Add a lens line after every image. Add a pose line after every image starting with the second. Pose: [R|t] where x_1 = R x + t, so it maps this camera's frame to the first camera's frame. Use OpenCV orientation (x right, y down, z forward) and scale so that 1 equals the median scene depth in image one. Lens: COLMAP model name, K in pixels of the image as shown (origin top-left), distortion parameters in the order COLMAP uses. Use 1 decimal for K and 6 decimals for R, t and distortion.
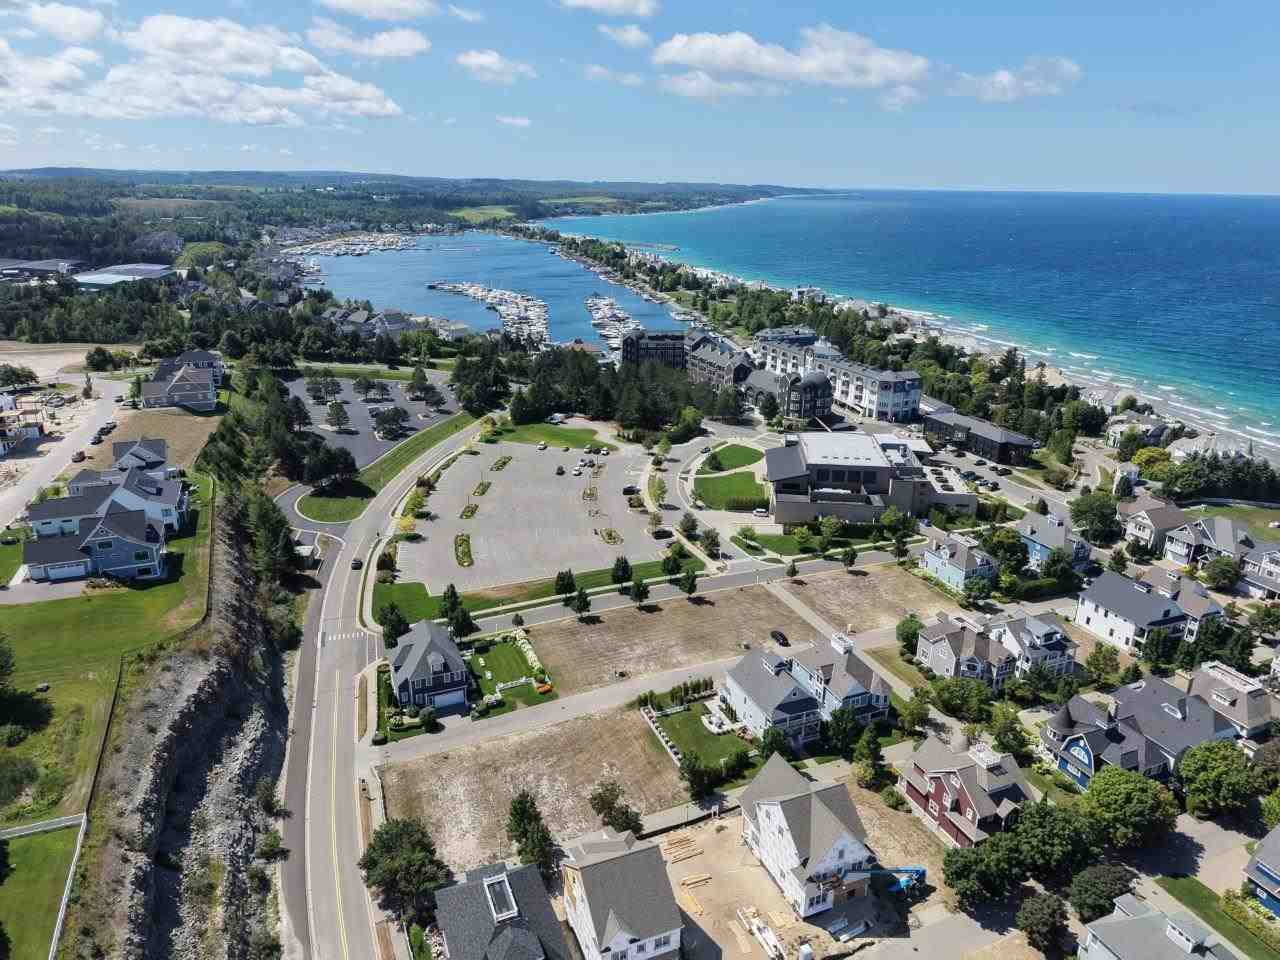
lens RADIAL K [[860.1, 0, 640.0], [0, 860.1, 480.0], [0, 0, 1]] dist [0.030575, -0.005010]
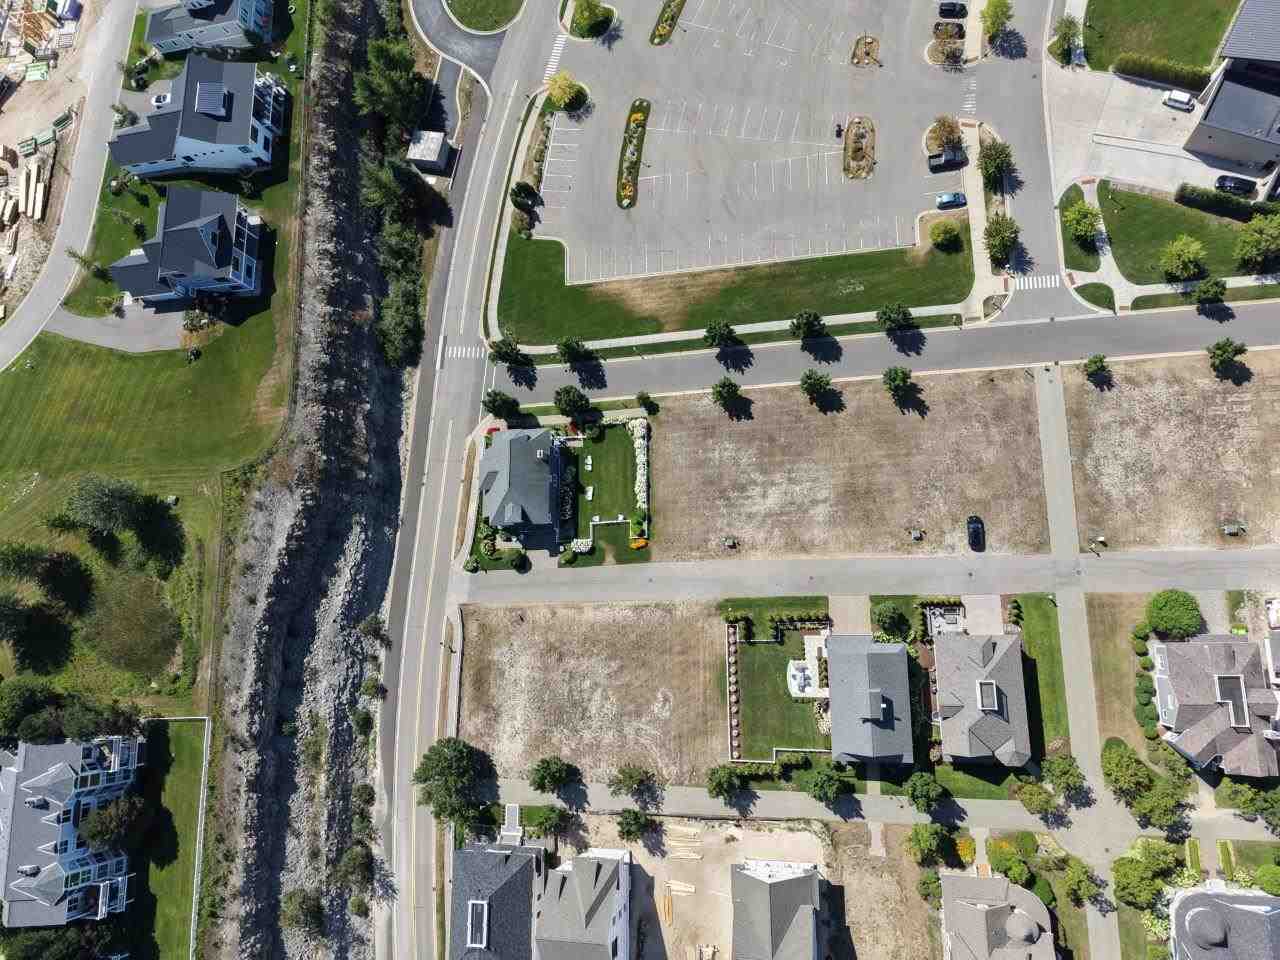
lens RADIAL K [[857.2, 0, 639.2], [0, 857.2, 471.0], [0, 0, 1]] dist [0.034563, -0.027991]
pose [[0.892106, 0.327848, -0.310905, 0.145301], [0.124968, 0.482227, 0.867087, -0.588500], [0.434199, -0.812387, 0.389228, 0.788310]]
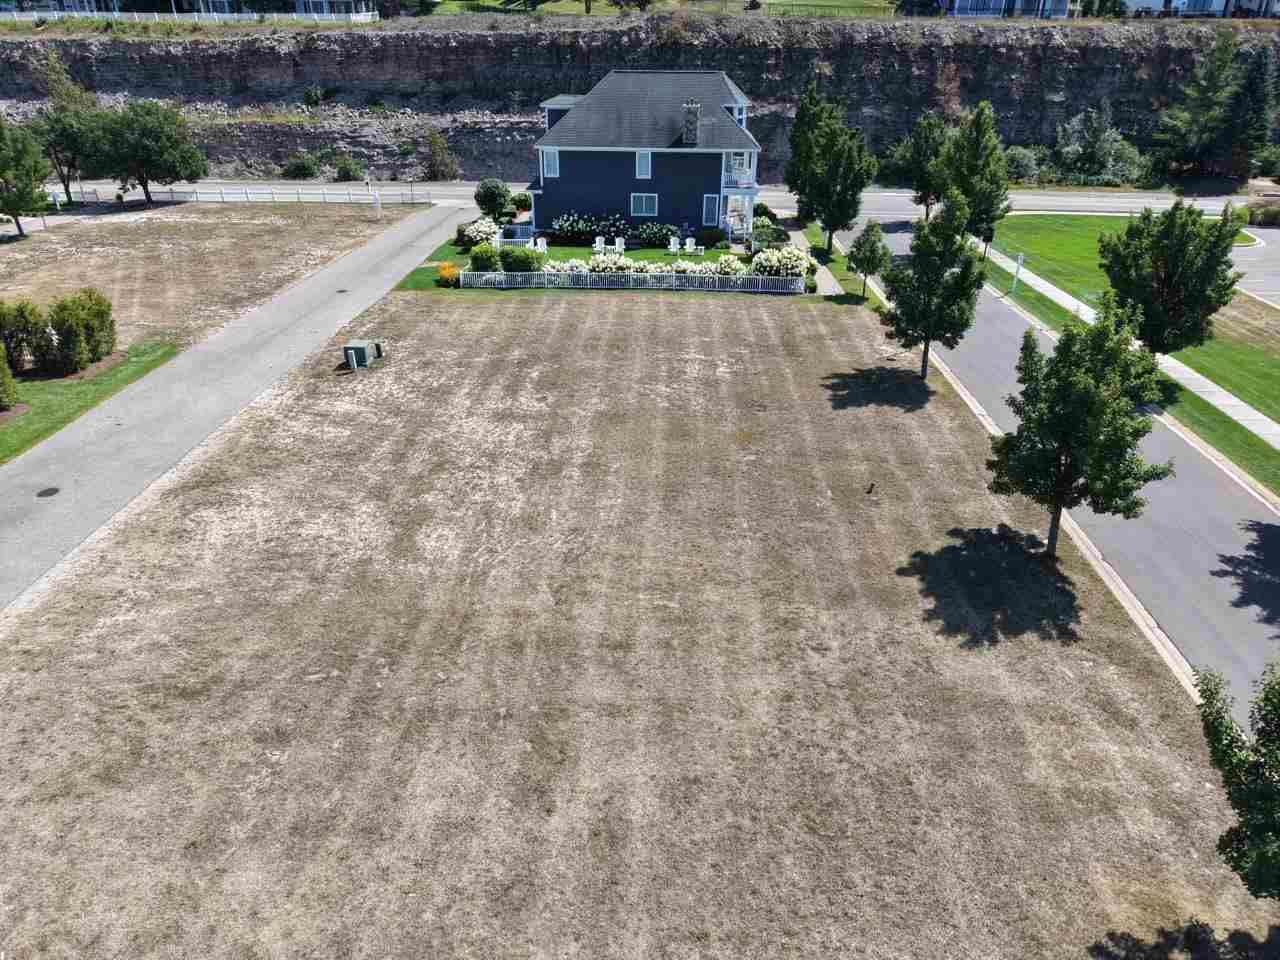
lens RADIAL K [[857.2, 0, 639.2], [0, 857.2, 471.0], [0, 0, 1]] dist [0.034563, -0.027991]
pose [[-0.425982, 0.396529, -0.813206, 0.157103], [-0.308395, 0.781365, 0.542550, 0.118139], [0.850548, 0.481905, -0.210560, 1.263782]]
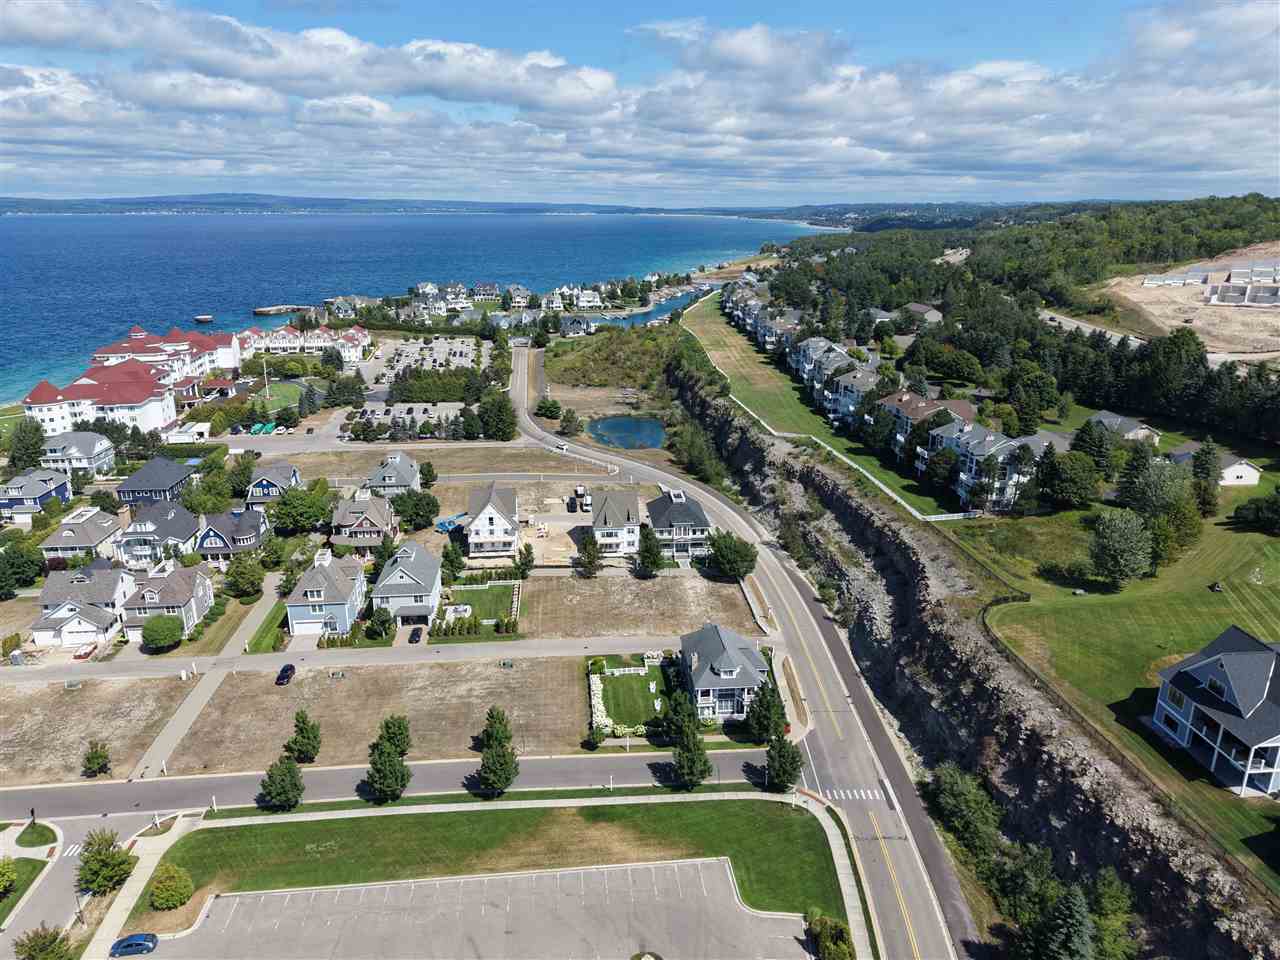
lens RADIAL K [[857.2, 0, 639.2], [0, 857.2, 471.0], [0, 0, 1]] dist [0.034563, -0.027991]
pose [[-0.955870, -0.098144, 0.276912, -0.418531], [0.086257, 0.807259, 0.583860, -0.484814], [-0.280842, 0.581980, -0.763170, 1.700844]]
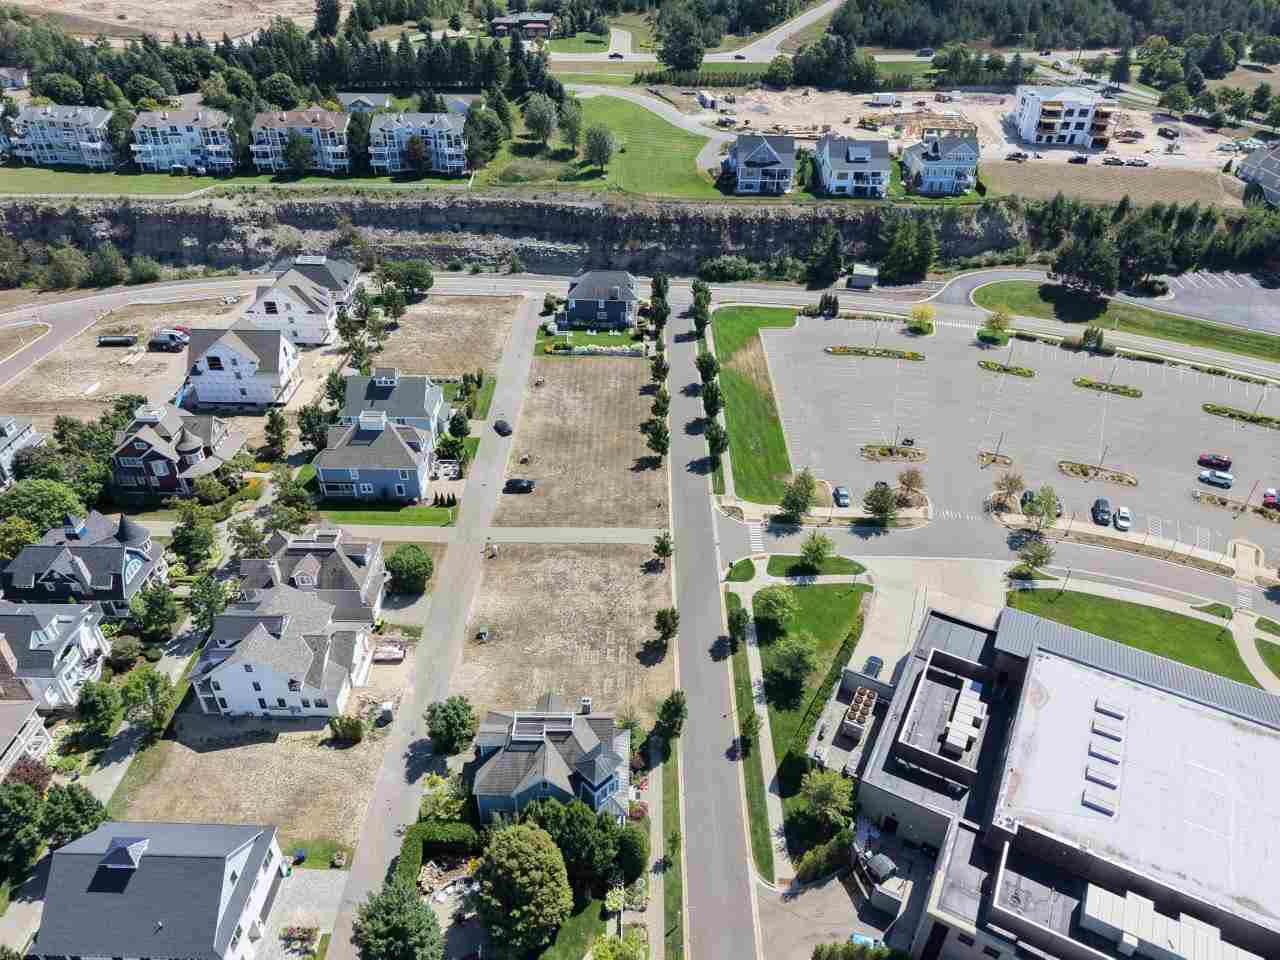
lens RADIAL K [[860.1, 0, 640.0], [0, 860.1, 480.0], [0, 0, 1]] dist [0.030575, -0.005010]
pose [[-0.392355, 0.514863, -0.762216, 0.871473], [-0.320437, 0.700244, 0.637949, -0.437131], [0.862194, 0.494545, -0.109763, 1.433171]]
